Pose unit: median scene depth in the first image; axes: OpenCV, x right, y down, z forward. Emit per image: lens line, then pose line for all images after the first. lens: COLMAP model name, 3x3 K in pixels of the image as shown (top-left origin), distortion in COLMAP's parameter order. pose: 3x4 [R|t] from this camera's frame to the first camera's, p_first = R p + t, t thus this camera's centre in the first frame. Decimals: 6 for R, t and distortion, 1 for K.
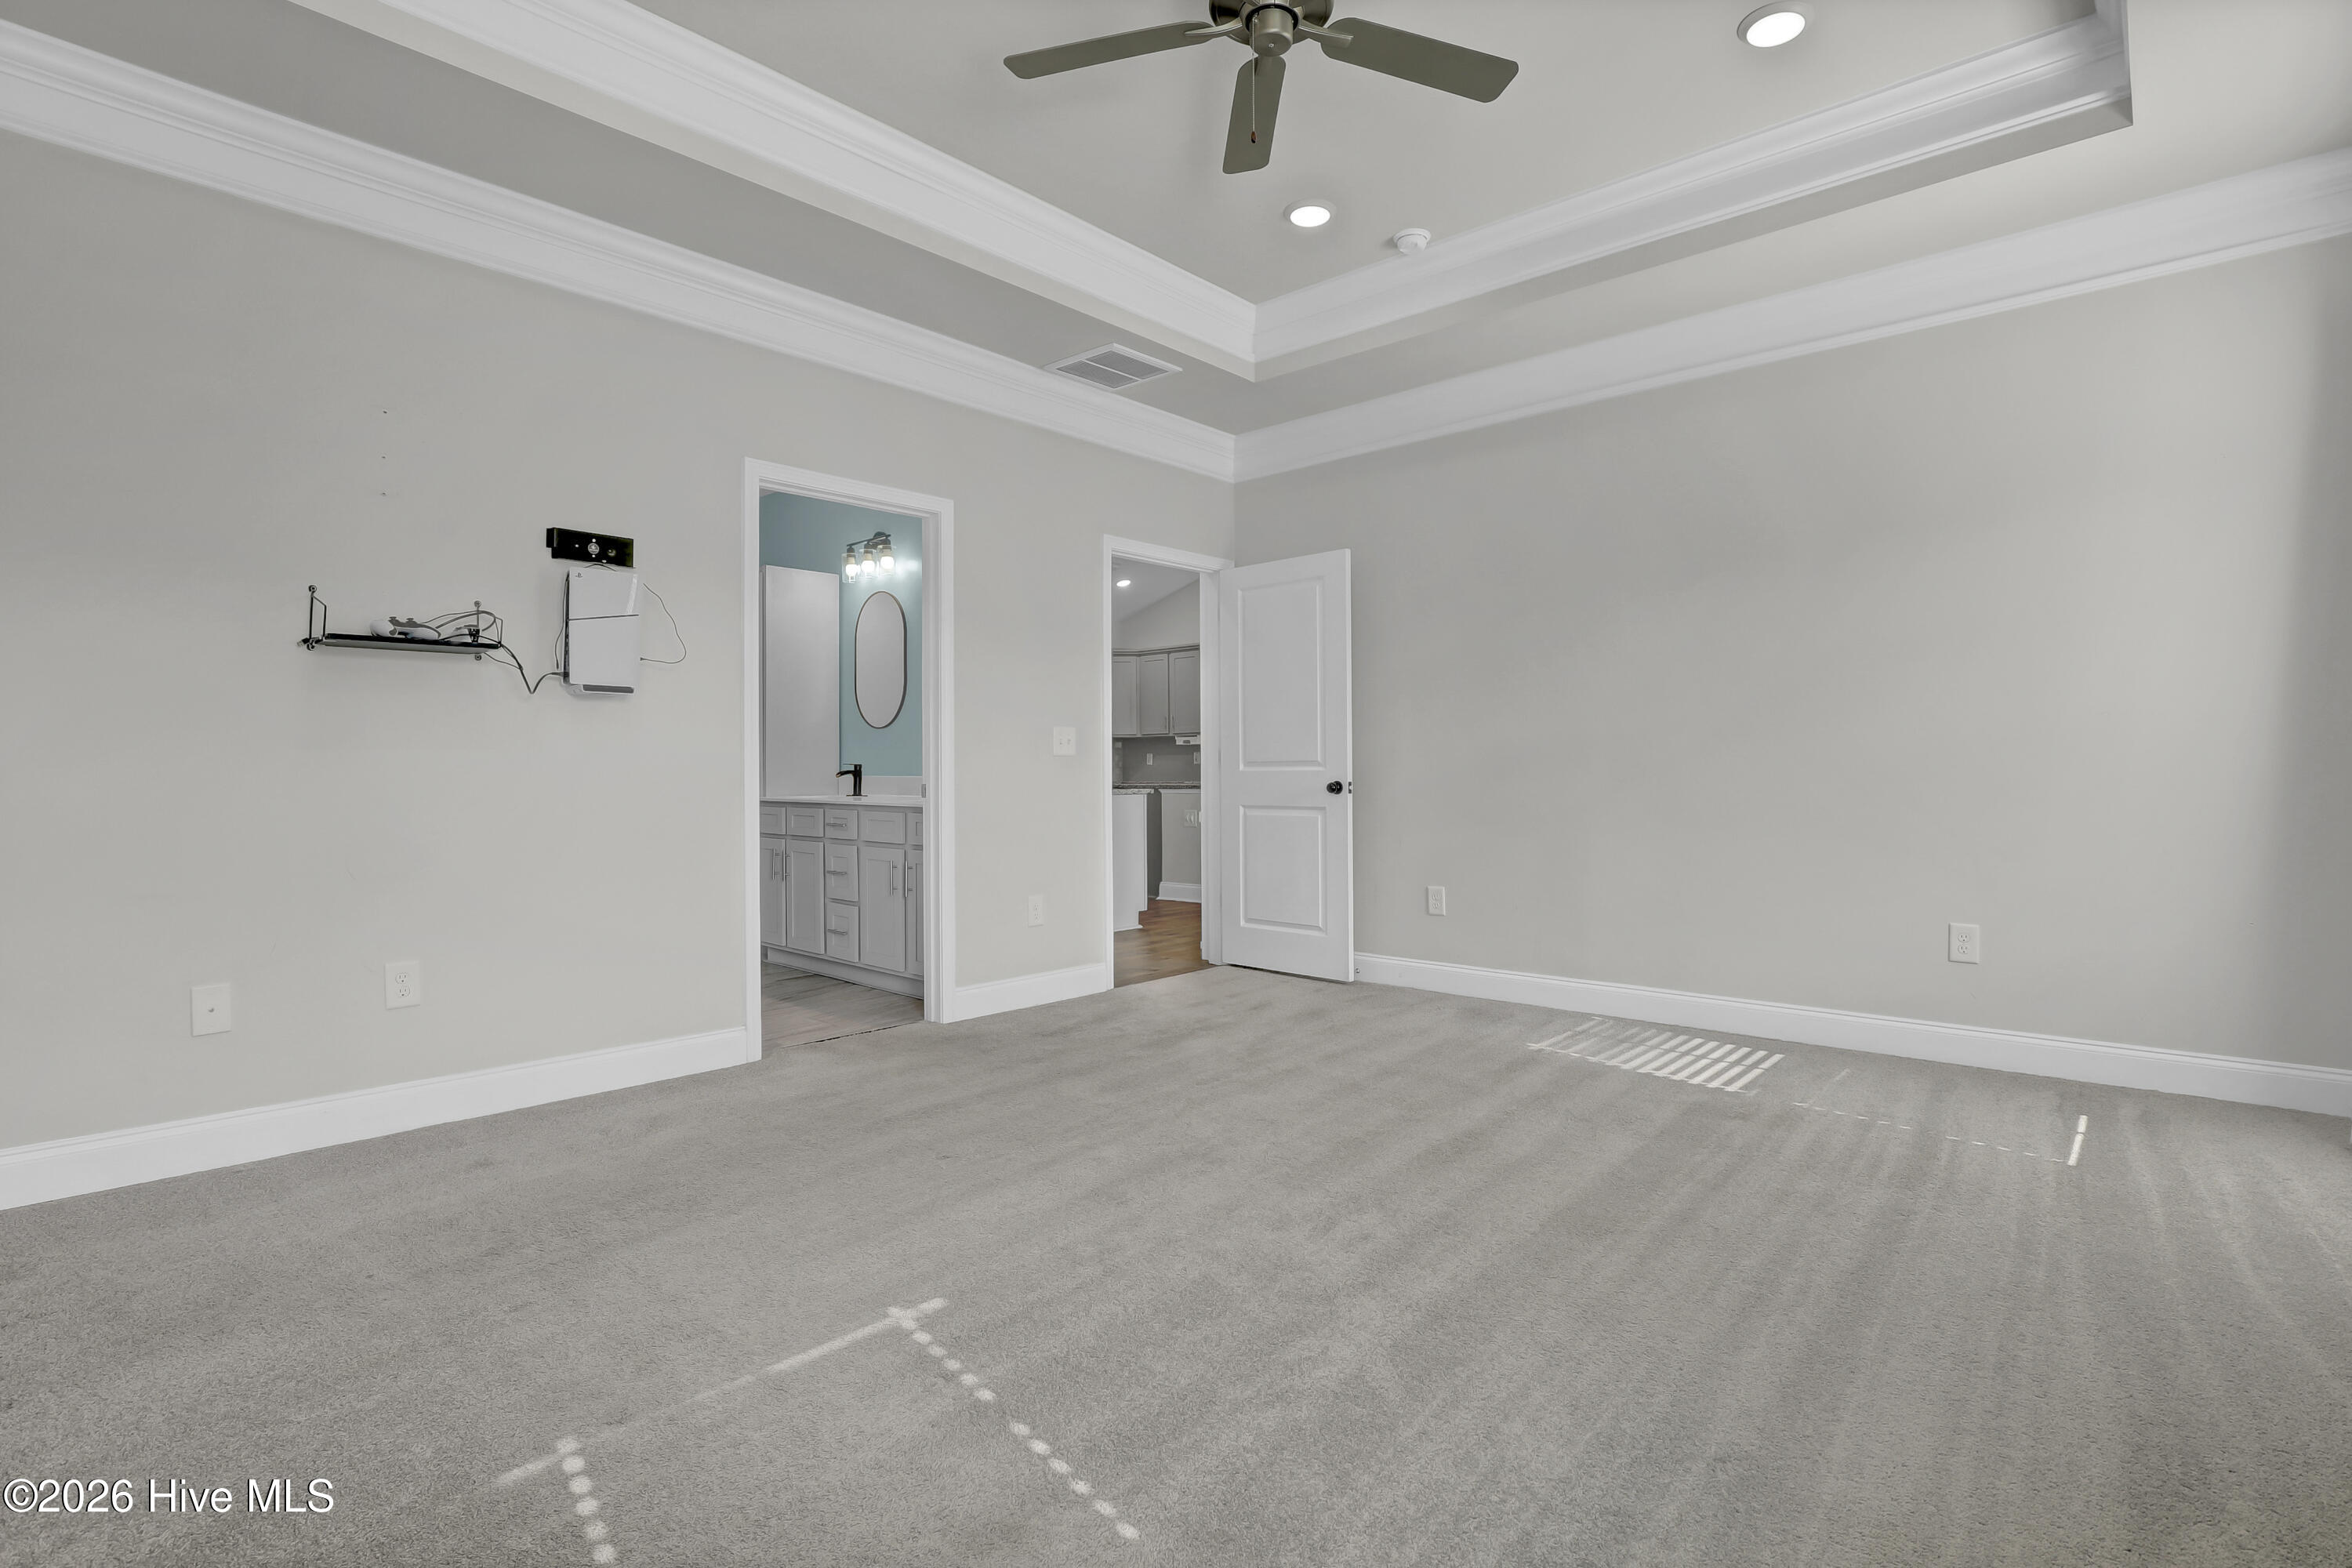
lens RADIAL K [[1121.4, 0, 1174.4], [0, 1121.4, 774.1], [0, 0, 1]] dist [-0.034148, 0.003191]
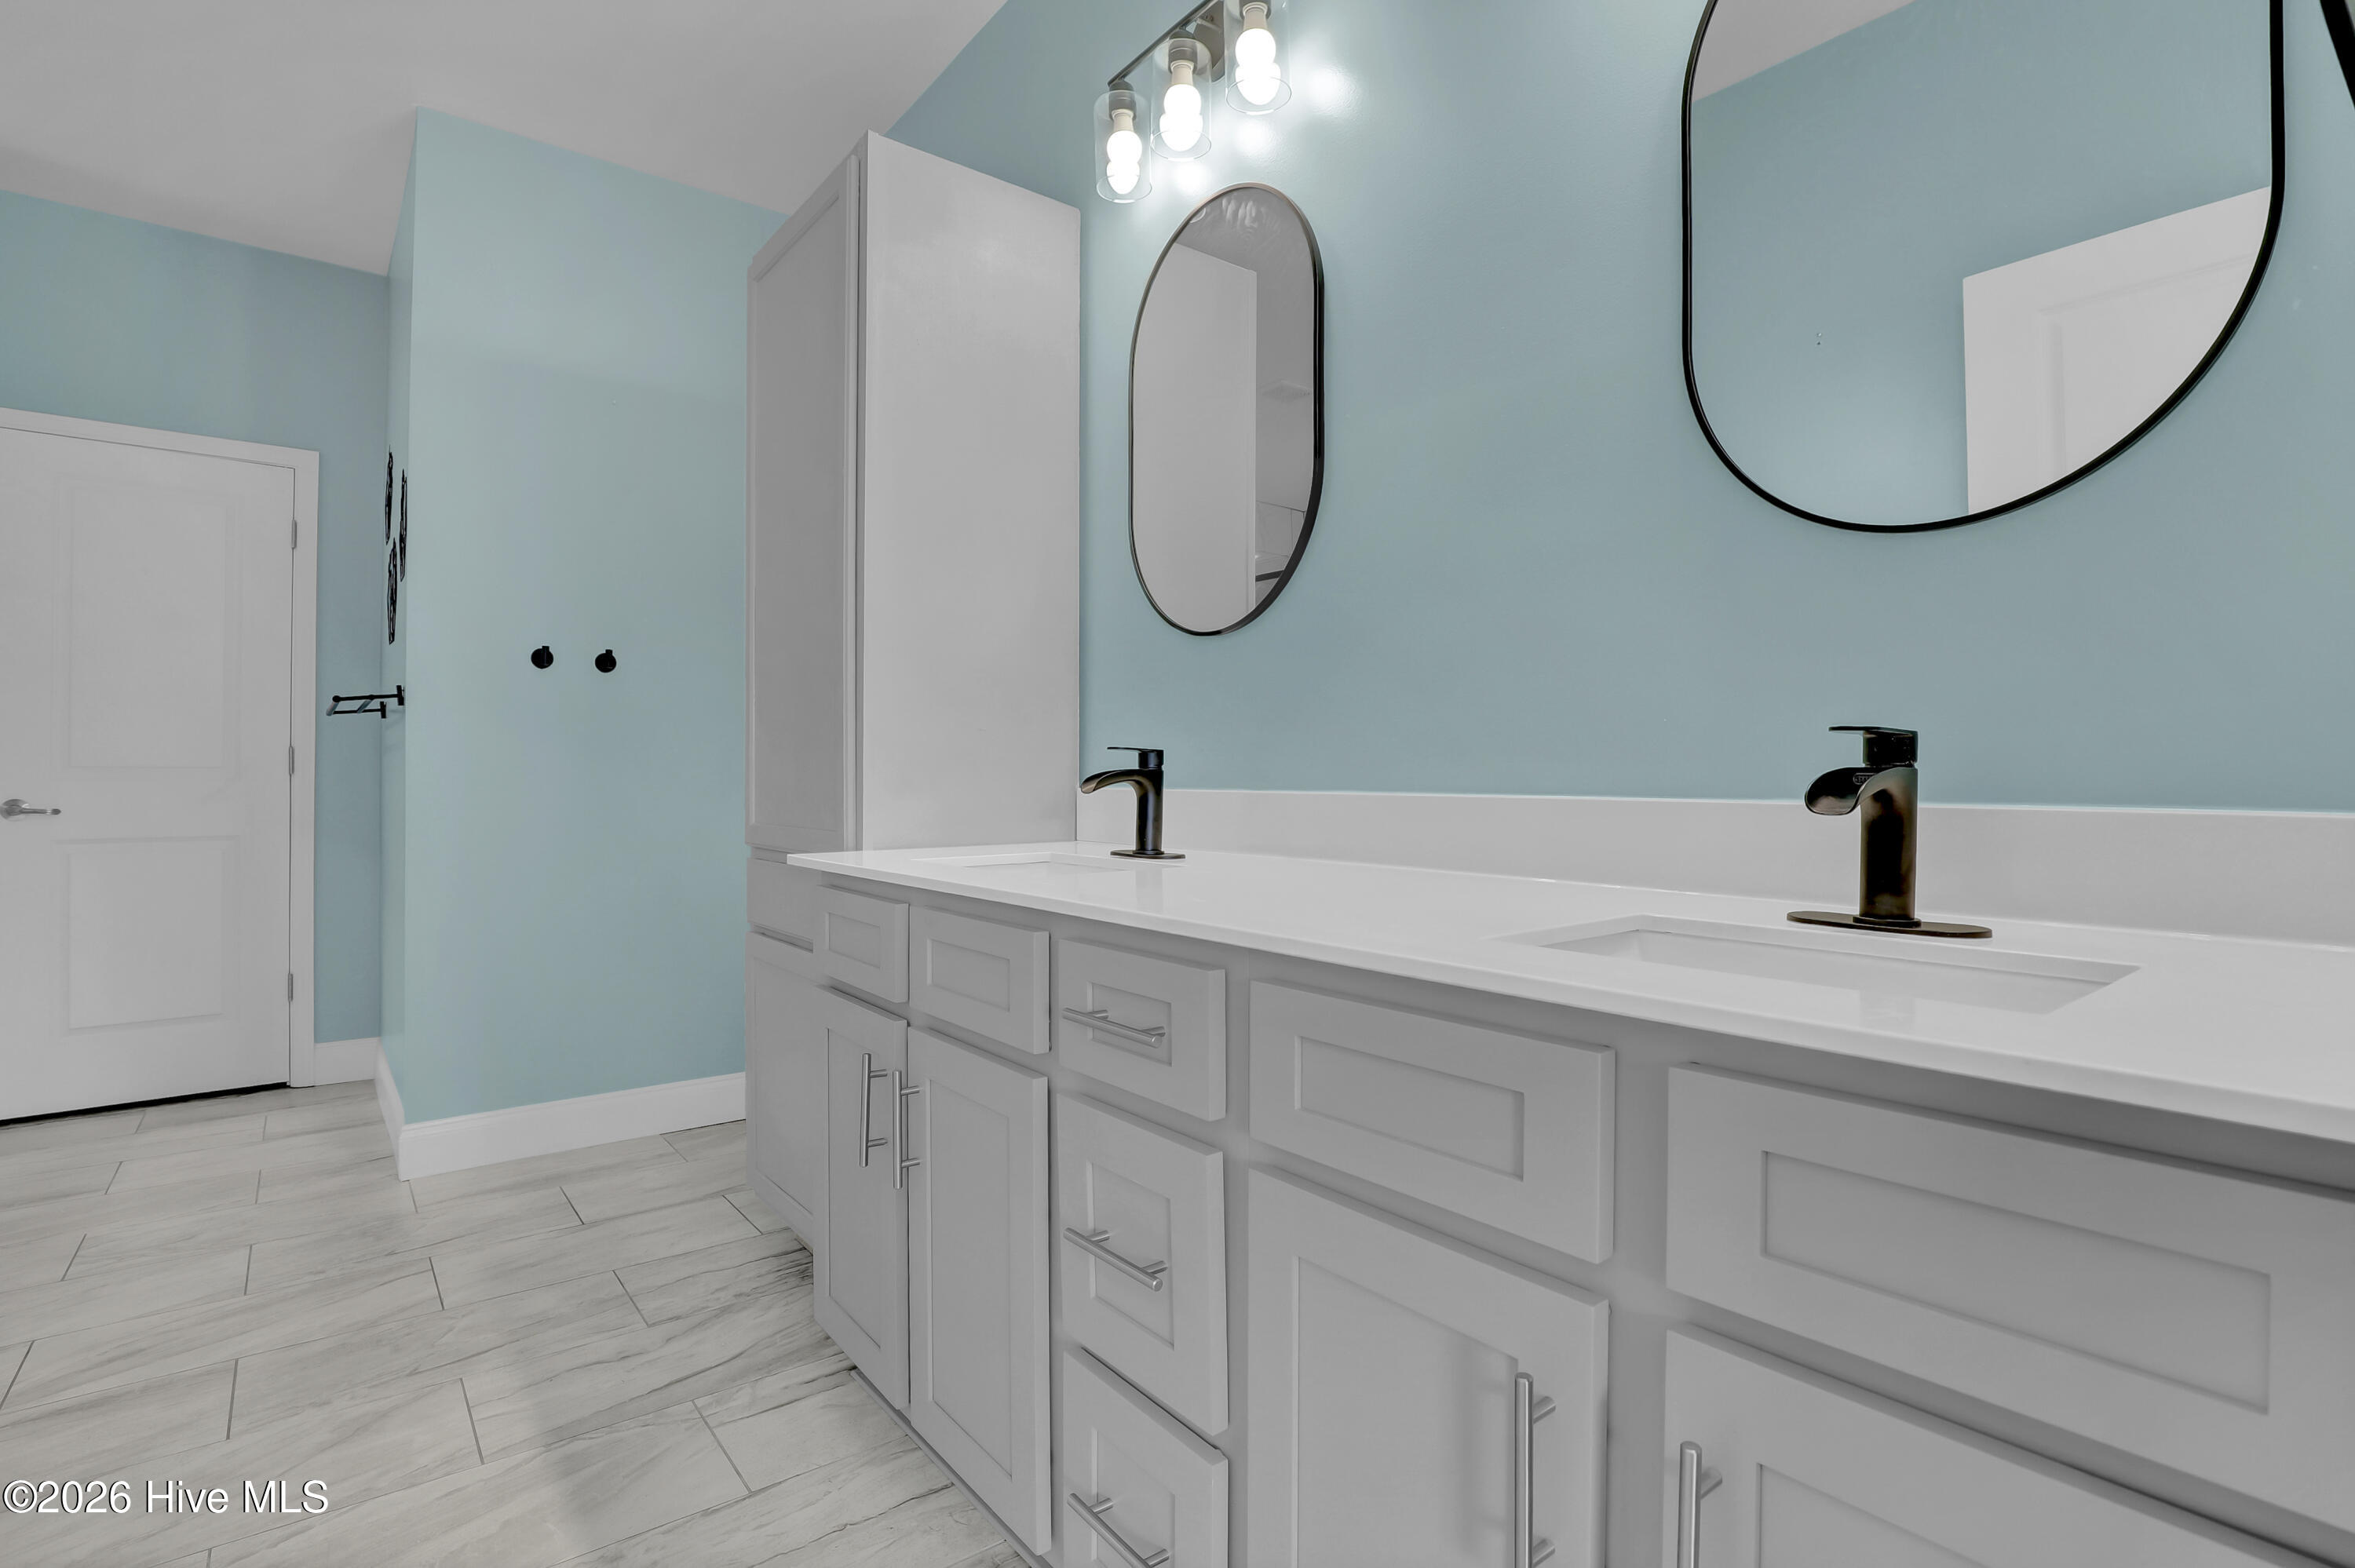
lens RADIAL K [[1122.7, 0, 1179.8], [0, 1122.7, 782.7], [0, 0, 1]] dist [-0.034148, 0.003191]
pose [[0.986207, 0.001840, -0.165508, -0.250143], [-0.001939, 0.999998, -0.000438, 0.000399], [0.165507, 0.000753, 0.986208, 0.780982]]
